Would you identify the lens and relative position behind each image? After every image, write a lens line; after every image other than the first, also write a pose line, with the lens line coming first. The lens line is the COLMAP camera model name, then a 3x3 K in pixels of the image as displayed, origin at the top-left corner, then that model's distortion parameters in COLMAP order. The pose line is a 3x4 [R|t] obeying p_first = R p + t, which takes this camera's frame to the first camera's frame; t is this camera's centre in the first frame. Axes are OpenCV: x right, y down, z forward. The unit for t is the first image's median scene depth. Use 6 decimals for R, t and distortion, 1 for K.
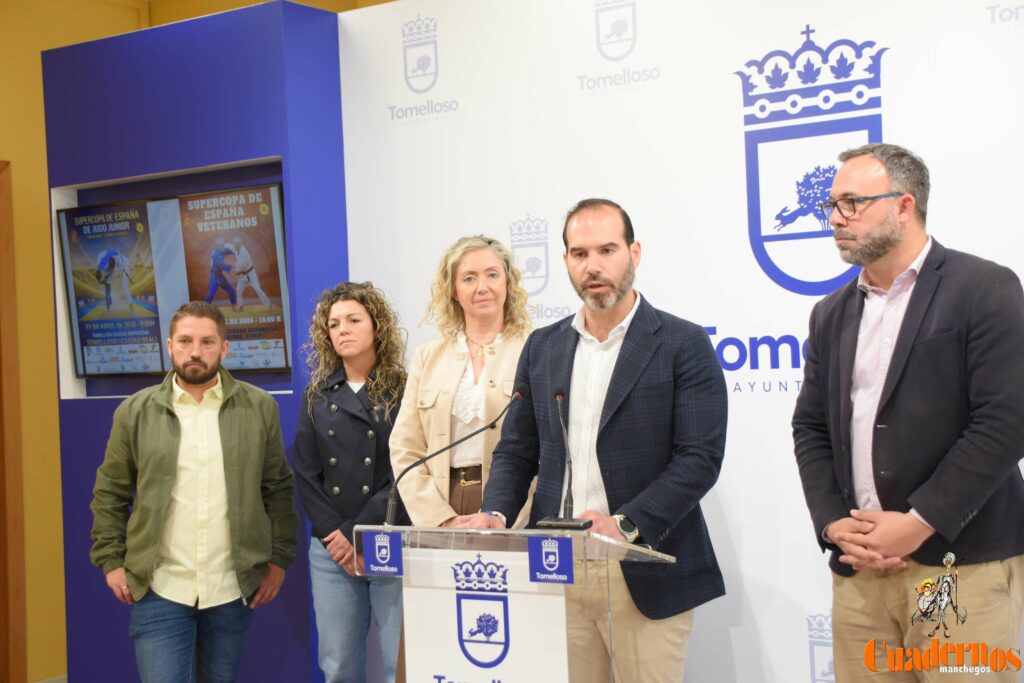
lens RADIAL K [[1403.0, 0, 512.0], [0, 1403.0, 341.5], [0, 0, 1]] dist [0.149180, 0.017544]
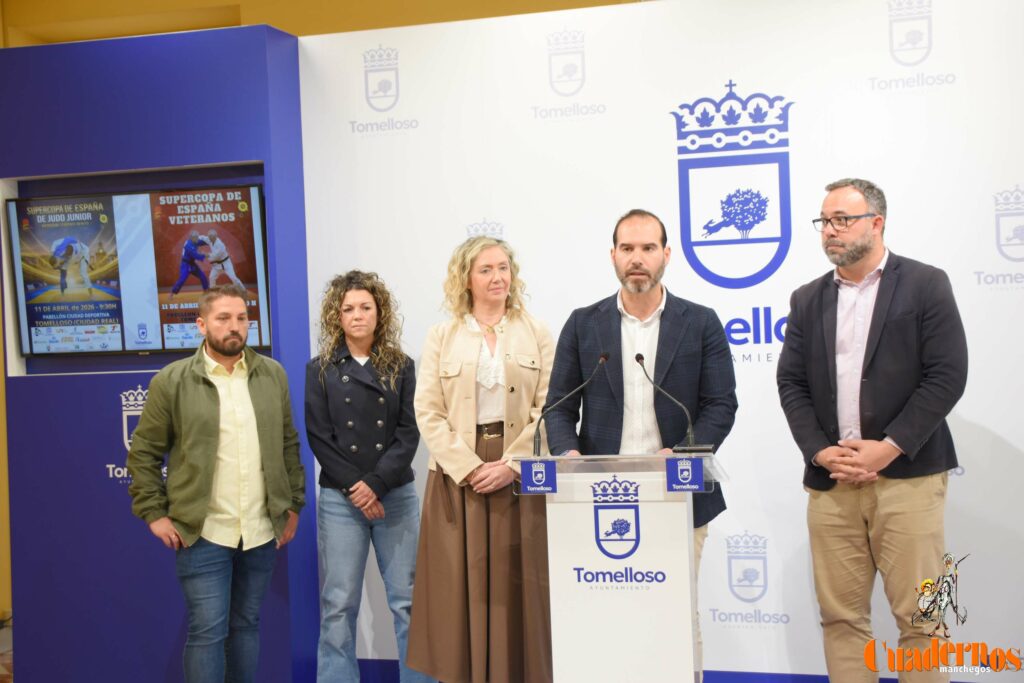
lens RADIAL K [[1403.0, 0, 512.0], [0, 1403.0, 341.5], [0, 0, 1]] dist [0.149180, 0.017544]
pose [[0.958681, 0.004529, 0.284447, -0.341721], [-0.004527, 0.999990, -0.000664, 0.017188], [-0.284447, -0.000651, 0.958691, -0.175989]]
